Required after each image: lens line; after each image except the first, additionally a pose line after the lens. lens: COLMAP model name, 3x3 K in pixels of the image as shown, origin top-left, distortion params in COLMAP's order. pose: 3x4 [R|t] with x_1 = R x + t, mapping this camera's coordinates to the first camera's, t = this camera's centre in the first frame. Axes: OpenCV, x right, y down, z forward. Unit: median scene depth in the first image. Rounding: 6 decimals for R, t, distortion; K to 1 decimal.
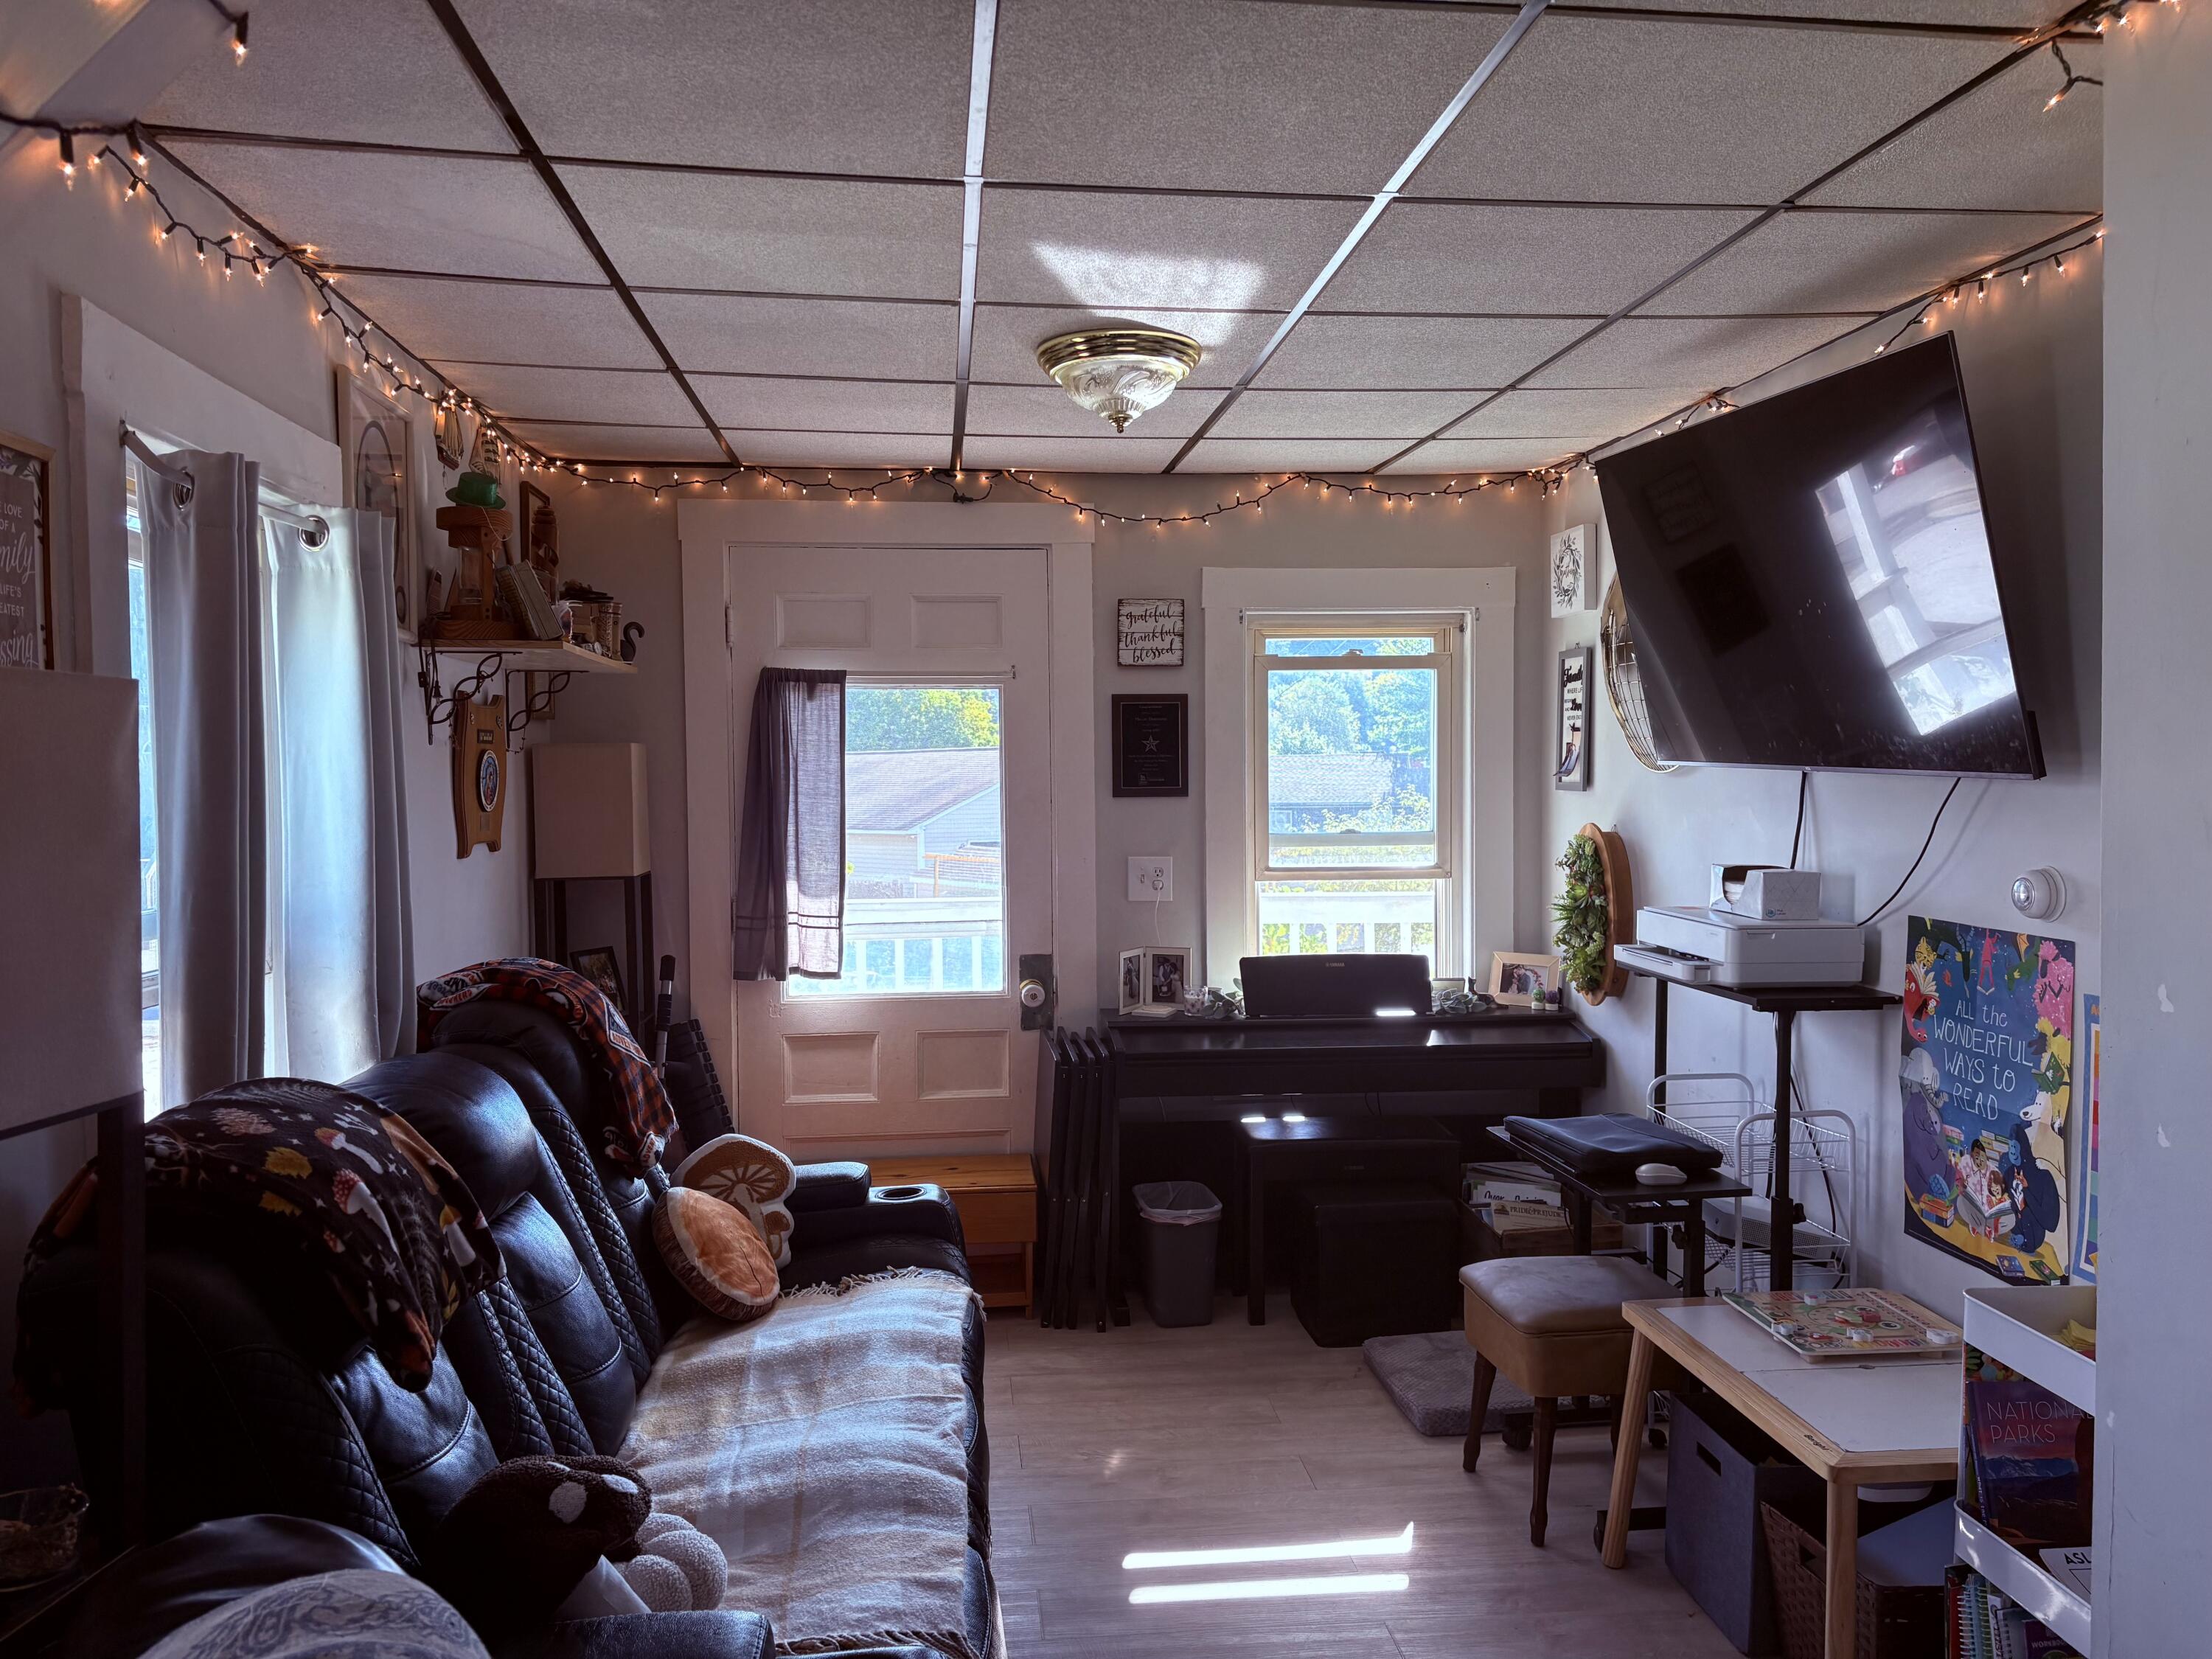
lens RADIAL K [[1705.4, 0, 1106.8], [0, 1705.4, 821.5], [0, 0, 1]] dist [0.057752, -0.060692]
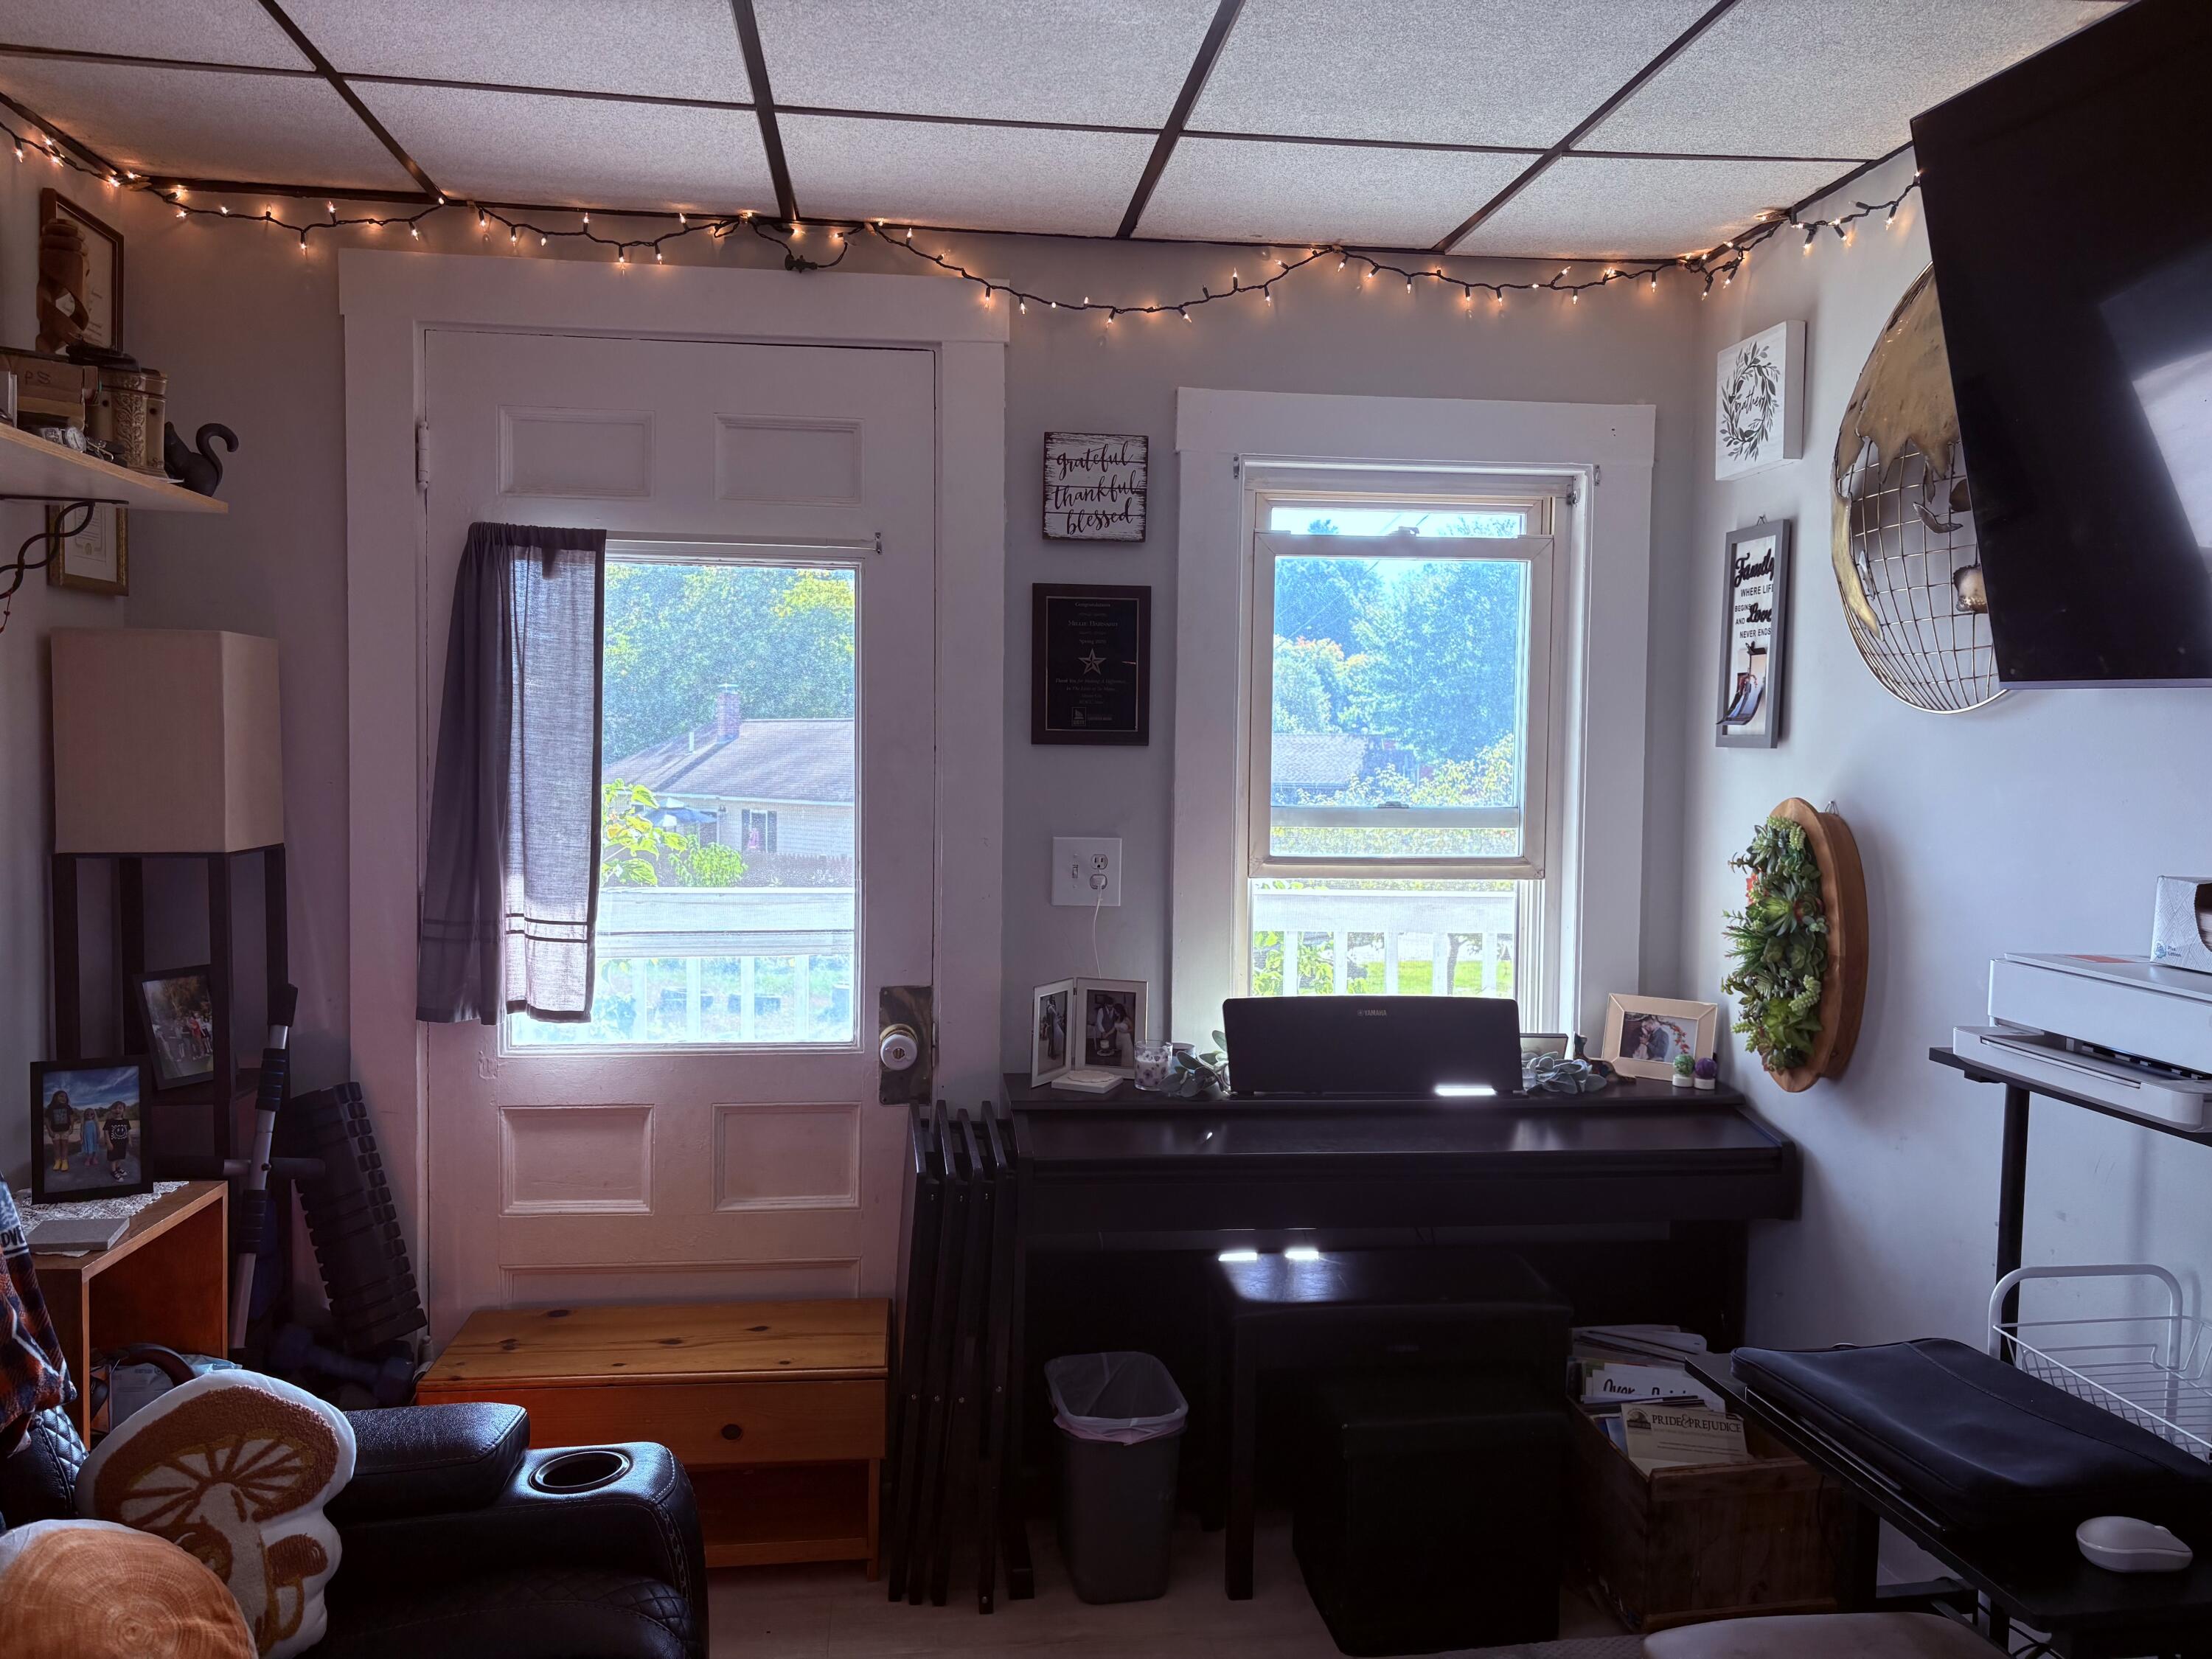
lens RADIAL K [[1705.4, 0, 1120.5], [0, 1705.4, 808.8], [0, 0, 1]] dist [0.057752, -0.060692]
pose [[0.999420, 0.020868, 0.026908, 0.021623], [-0.021028, 0.999763, 0.005668, 0.006266], [-0.026784, -0.006231, 0.999622, 0.374716]]
